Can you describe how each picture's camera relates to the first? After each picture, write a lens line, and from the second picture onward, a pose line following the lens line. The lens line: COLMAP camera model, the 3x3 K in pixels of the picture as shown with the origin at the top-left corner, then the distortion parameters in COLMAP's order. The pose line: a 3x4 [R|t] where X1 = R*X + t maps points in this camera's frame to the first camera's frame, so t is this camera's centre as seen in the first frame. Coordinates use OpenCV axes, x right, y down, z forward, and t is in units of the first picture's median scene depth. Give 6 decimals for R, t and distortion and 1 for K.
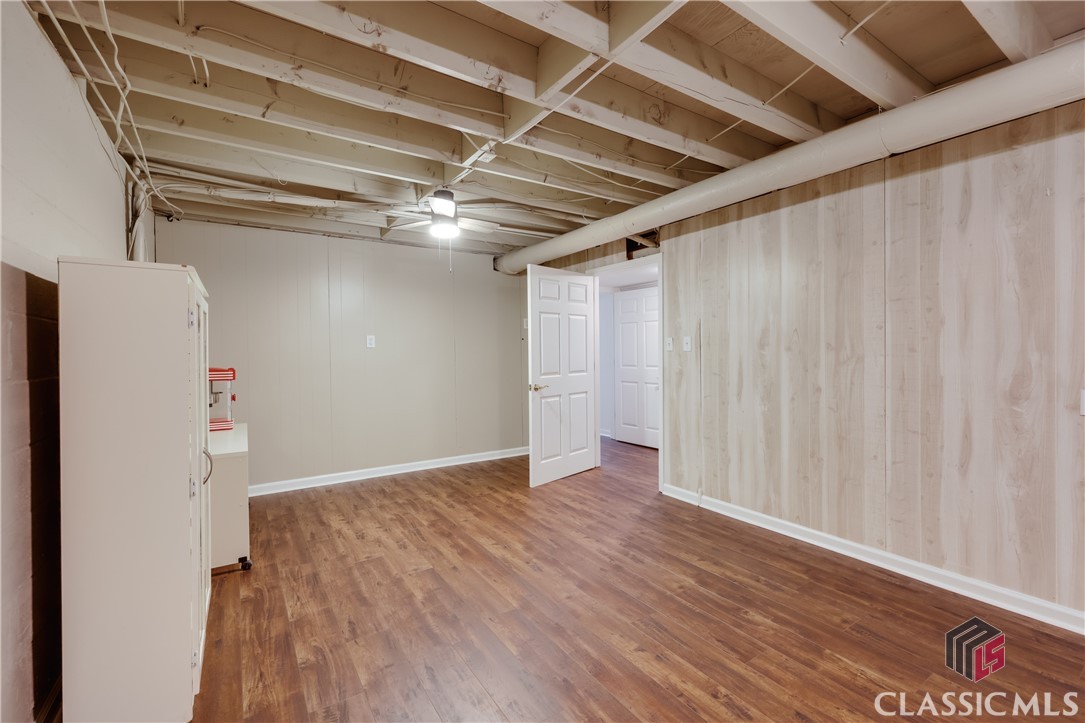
lens RADIAL K [[445.1, 0, 539.2], [0, 445.1, 354.4], [0, 0, 1]] dist [0.010549, 0.000002]
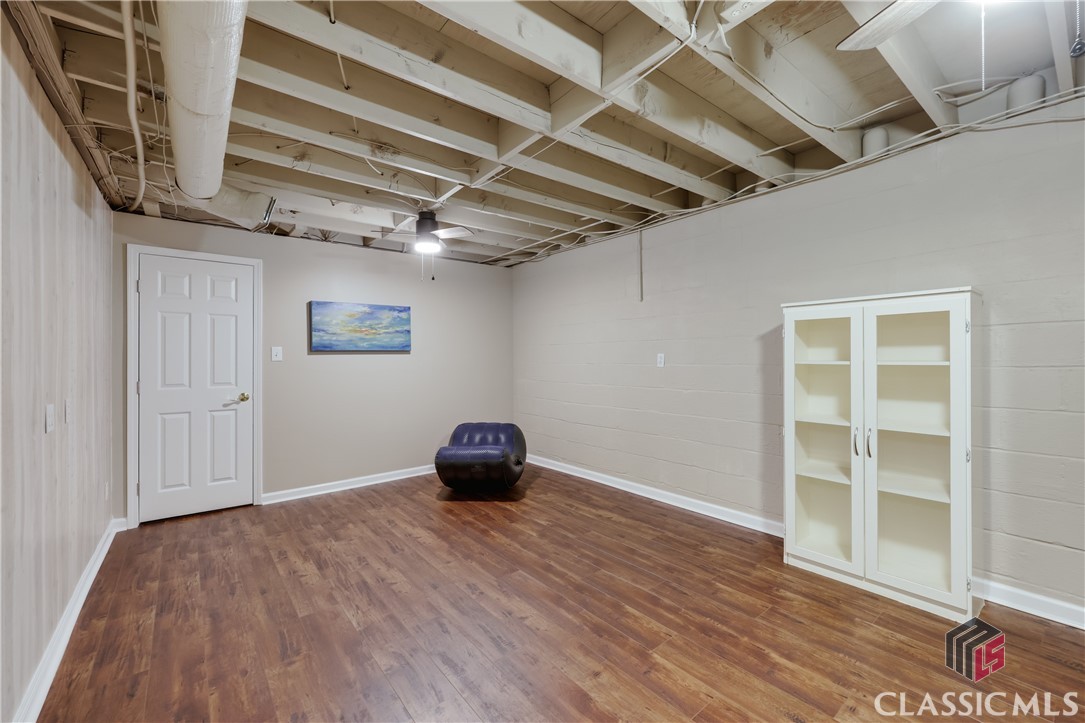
lens RADIAL K [[445.1, 0, 539.2], [0, 445.1, 354.4], [0, 0, 1]] dist [0.010549, 0.000002]
pose [[-0.995447, 0.016192, -0.093927, 0.255311], [0.016408, 0.999864, -0.001521, -0.020985], [0.093889, -0.003056, -0.995578, 1.949371]]
